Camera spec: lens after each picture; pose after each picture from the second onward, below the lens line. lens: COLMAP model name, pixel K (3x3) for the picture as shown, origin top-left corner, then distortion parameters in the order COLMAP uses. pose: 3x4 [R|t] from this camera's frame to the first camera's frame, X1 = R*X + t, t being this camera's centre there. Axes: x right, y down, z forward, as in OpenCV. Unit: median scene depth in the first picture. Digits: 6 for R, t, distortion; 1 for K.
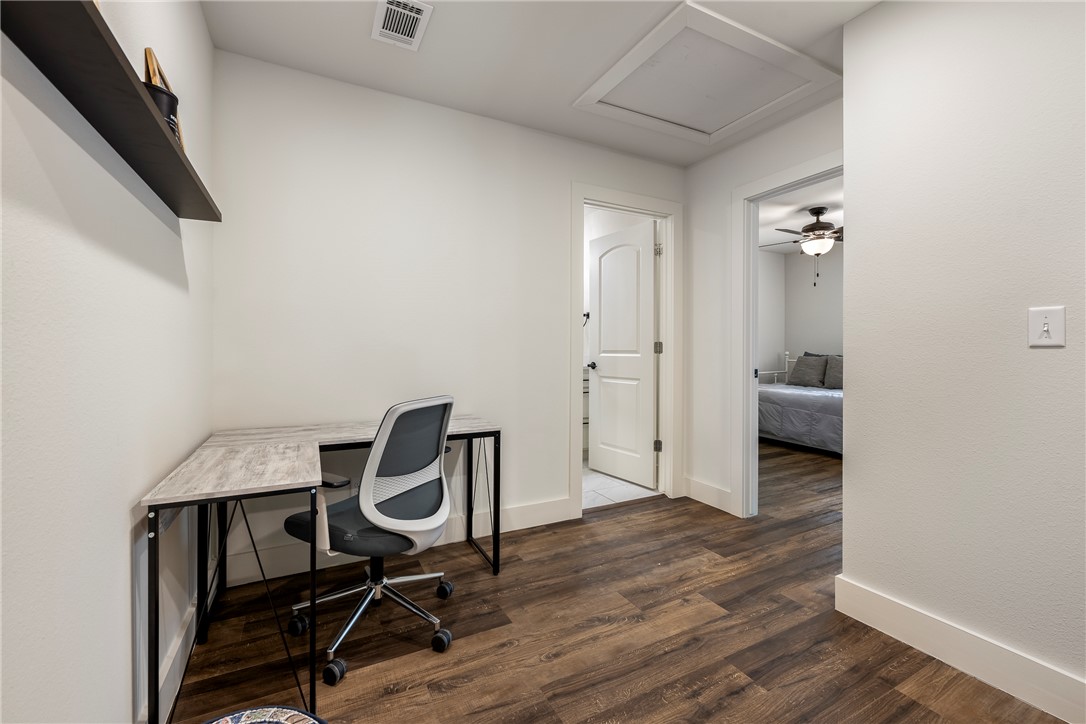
lens RADIAL K [[453.3, 0, 539.8], [0, 453.3, 361.2], [0, 0, 1]] dist [-0.001211, 0.000080]
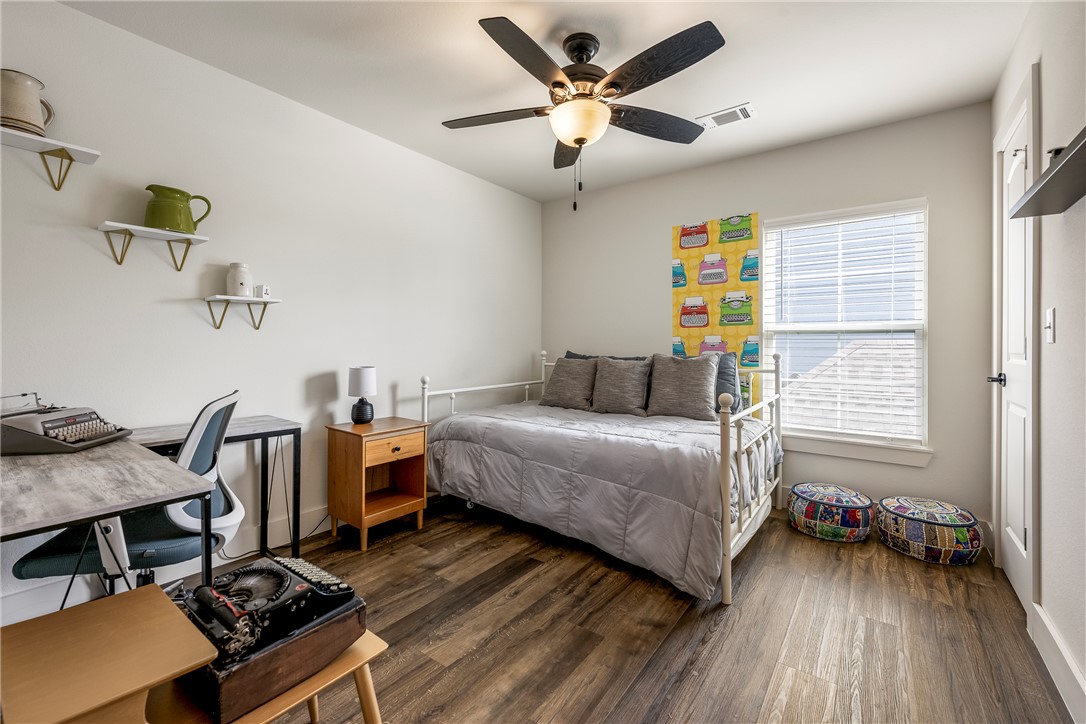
lens RADIAL K [[458.5, 0, 539.9], [0, 458.5, 358.0], [0, 0, 1]] dist [0.001281, 0.000441]
pose [[0.902226, 0.001988, 0.431260, 0.355224], [-0.000269, 0.999992, -0.004047, -0.010459], [-0.431264, 0.003536, 0.902219, 0.565009]]
